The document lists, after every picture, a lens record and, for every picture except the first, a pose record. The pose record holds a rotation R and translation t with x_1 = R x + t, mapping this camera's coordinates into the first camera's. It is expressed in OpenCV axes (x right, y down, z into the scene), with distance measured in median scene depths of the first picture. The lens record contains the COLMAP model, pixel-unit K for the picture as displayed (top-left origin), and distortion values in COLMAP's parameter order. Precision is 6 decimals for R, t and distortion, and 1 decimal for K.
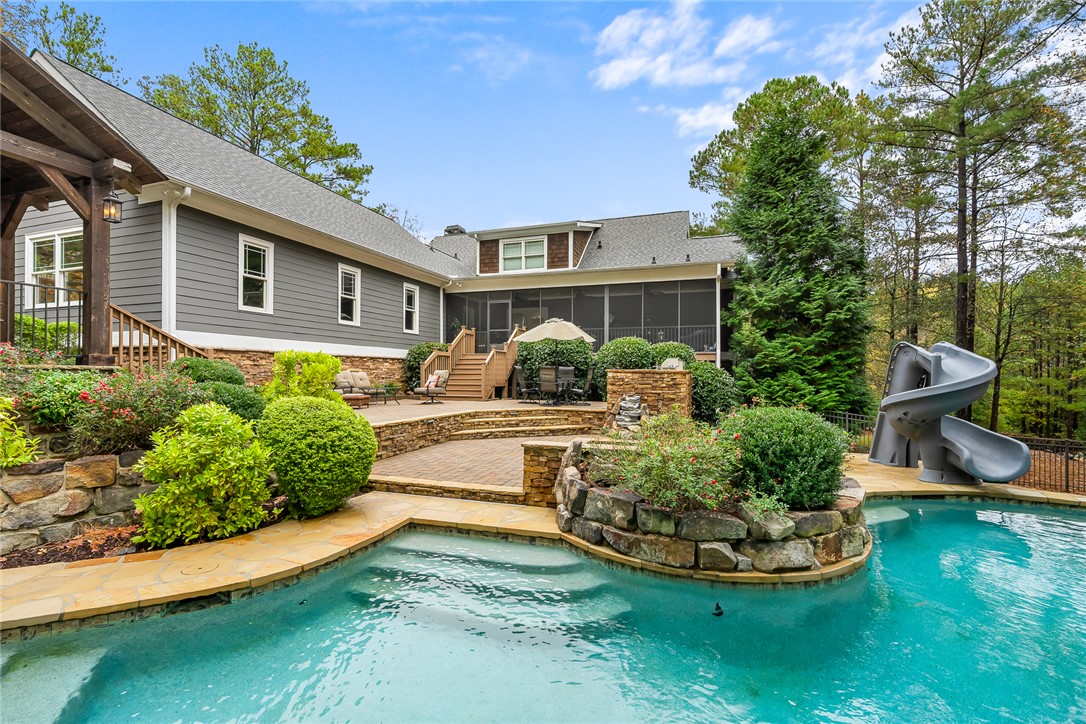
lens RADIAL K [[503.6, 0, 536.5], [0, 503.6, 379.8], [0, 0, 1]] dist [-0.007319, 0.001282]
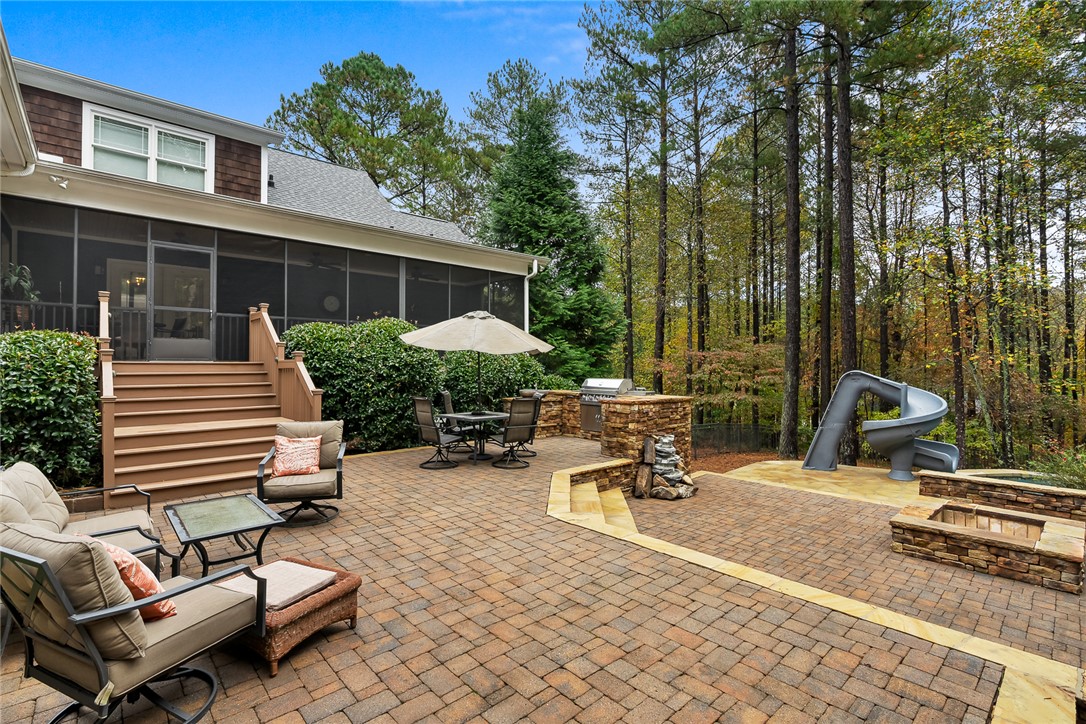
lens RADIAL K [[503.6, 0, 544.4], [0, 503.6, 361.5], [0, 0, 1]] dist [-0.007319, 0.001282]
pose [[0.456307, -0.002303, 0.889820, -0.416017], [0.008149, 0.999966, -0.001591, -0.058525], [-0.889785, 0.007977, 0.456310, 0.619560]]
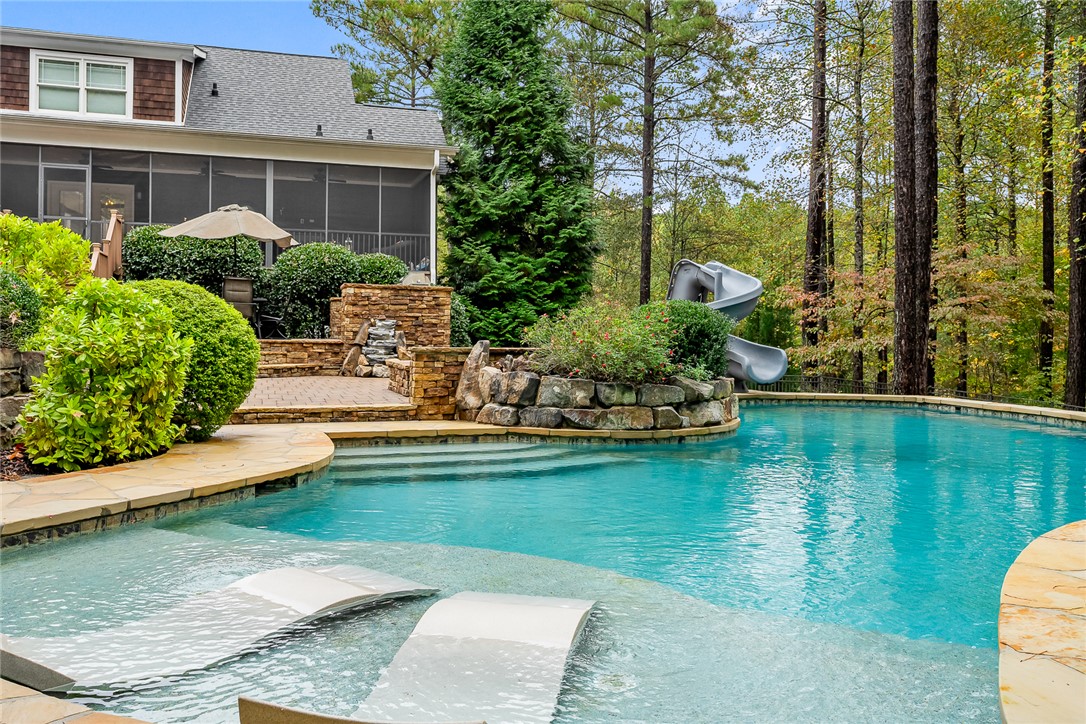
lens RADIAL K [[888.6, 0, 541.9], [0, 888.6, 353.0], [0, 0, 1]] dist [0.009138, -0.009116]
pose [[0.798621, -0.009230, 0.601764, -0.309025], [0.000289, 0.999888, 0.014952, 0.046022], [-0.601834, -0.011767, 0.798534, -0.133076]]
